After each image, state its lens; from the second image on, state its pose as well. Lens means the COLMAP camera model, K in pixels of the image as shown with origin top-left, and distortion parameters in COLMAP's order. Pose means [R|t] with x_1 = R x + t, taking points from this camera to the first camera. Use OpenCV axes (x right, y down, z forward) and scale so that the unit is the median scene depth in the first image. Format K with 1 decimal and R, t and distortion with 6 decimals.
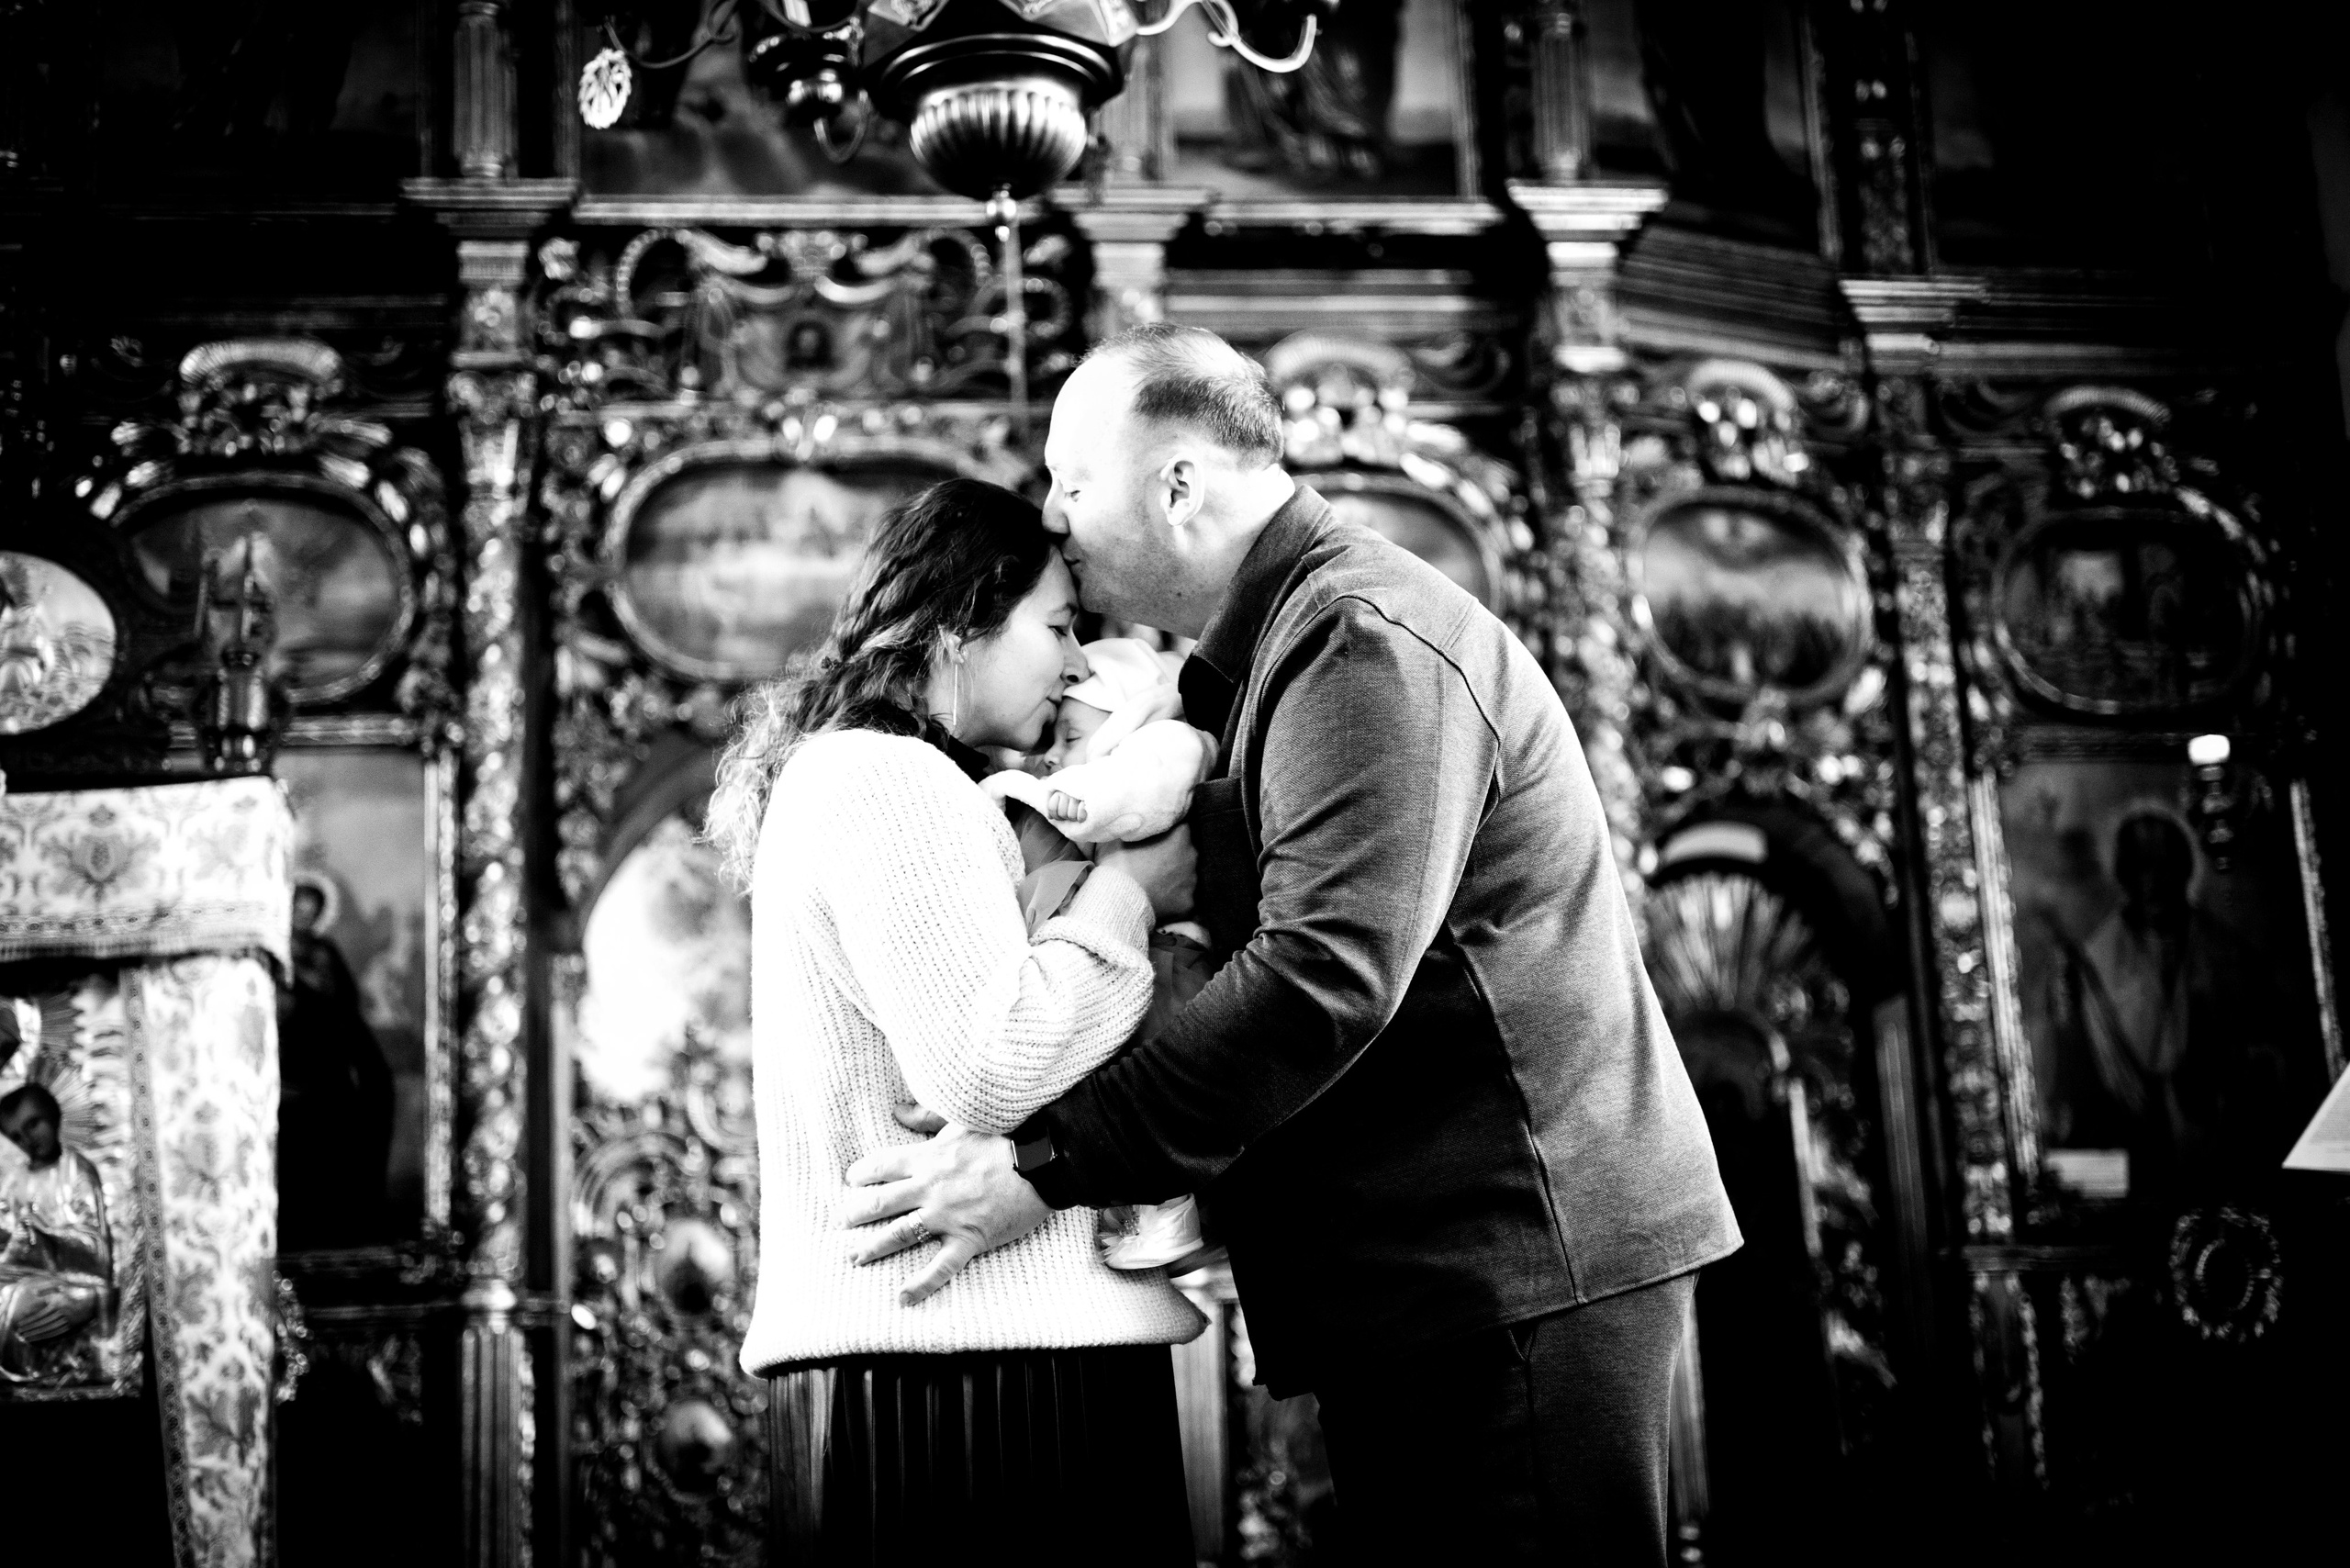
lens RADIAL K [[3289.0, 0, 1198.8], [0, 3289.0, 785.0], [0, 0, 1]] dist [0.000023, 0.034215]
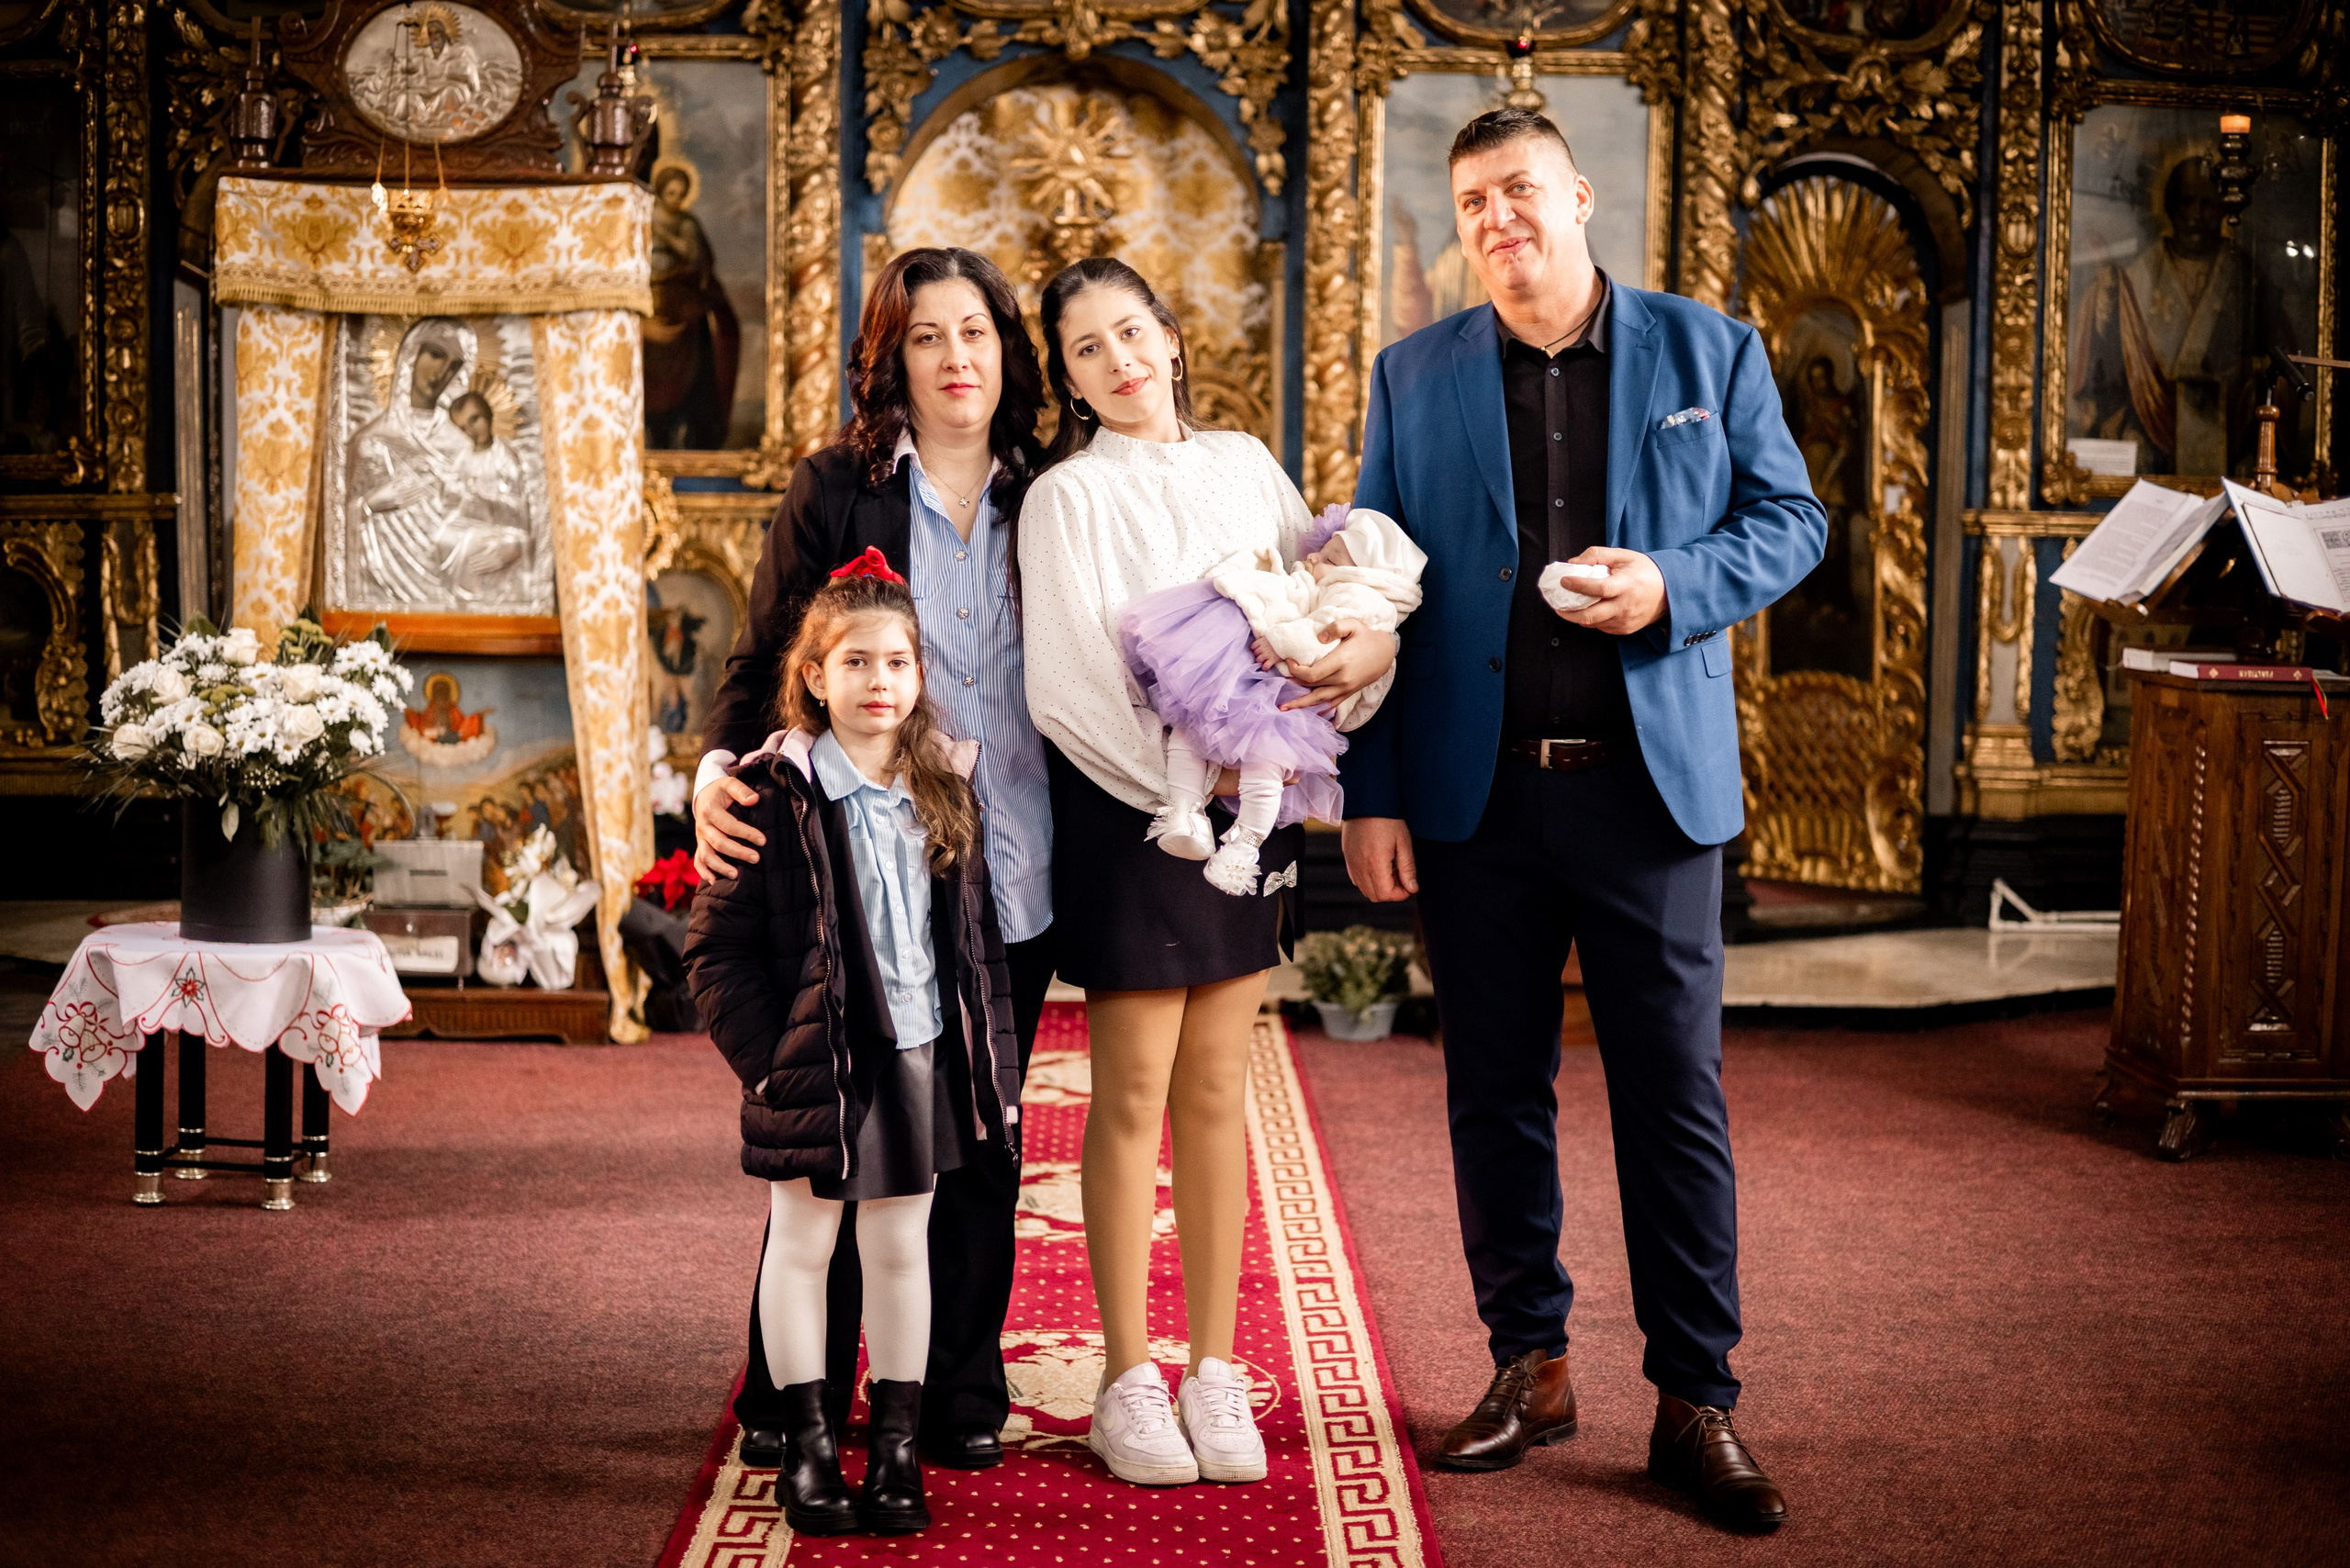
lens RADIAL K [[3290.1, 0, 1175.5], [0, 3290.1, 788.9], [0, 0, 1]] dist [0.022391, -0.672742]
pose [[0.989219, 0.077347, -0.124348, 0.097082], [-0.033910, 0.947042, 0.319315, -0.152099], [0.142461, -0.311656, 0.939455, -0.245960]]
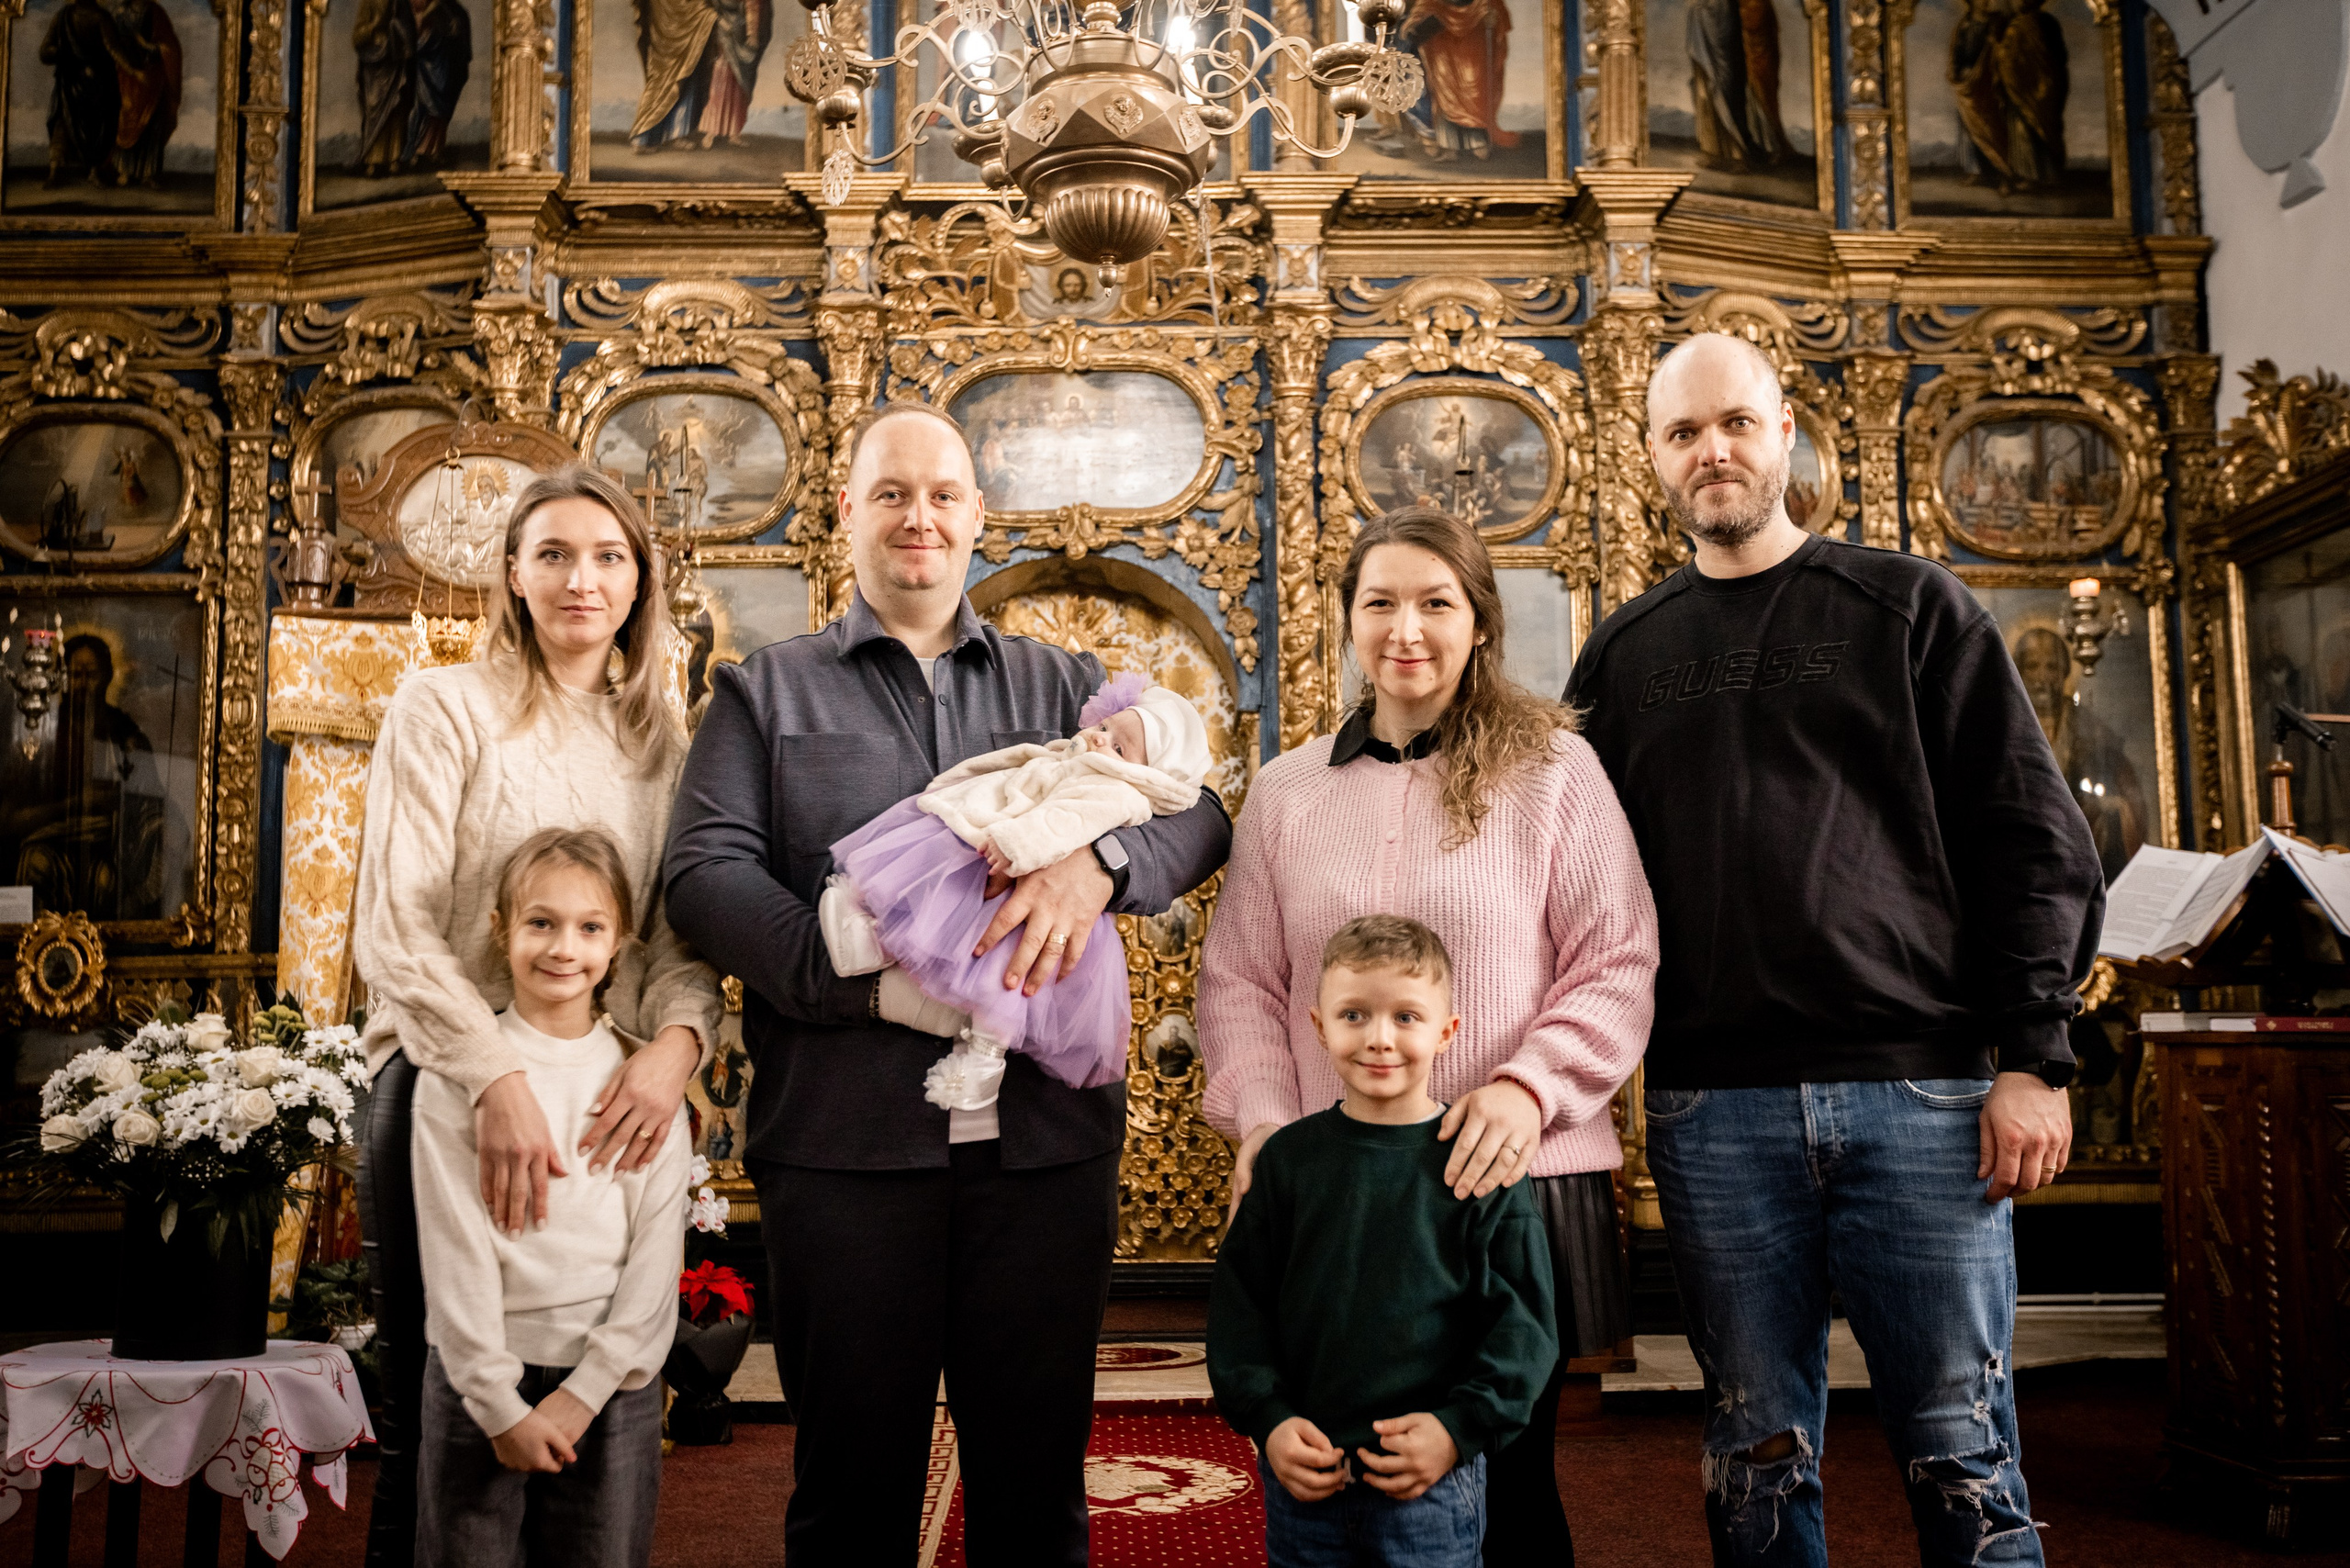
lens RADIAL K [[2253.2, 0, 1156.9], [0, 2253.2, 779.5], [0, 0, 1]] dist [-0.005900, -0.001229]
pose [[0.992070, 0.031028, -0.121796, 0.042989], [-0.016104, 0.992441, 0.121658, -0.041148], [0.124651, -0.118732, 0.985071, 0.022053]]
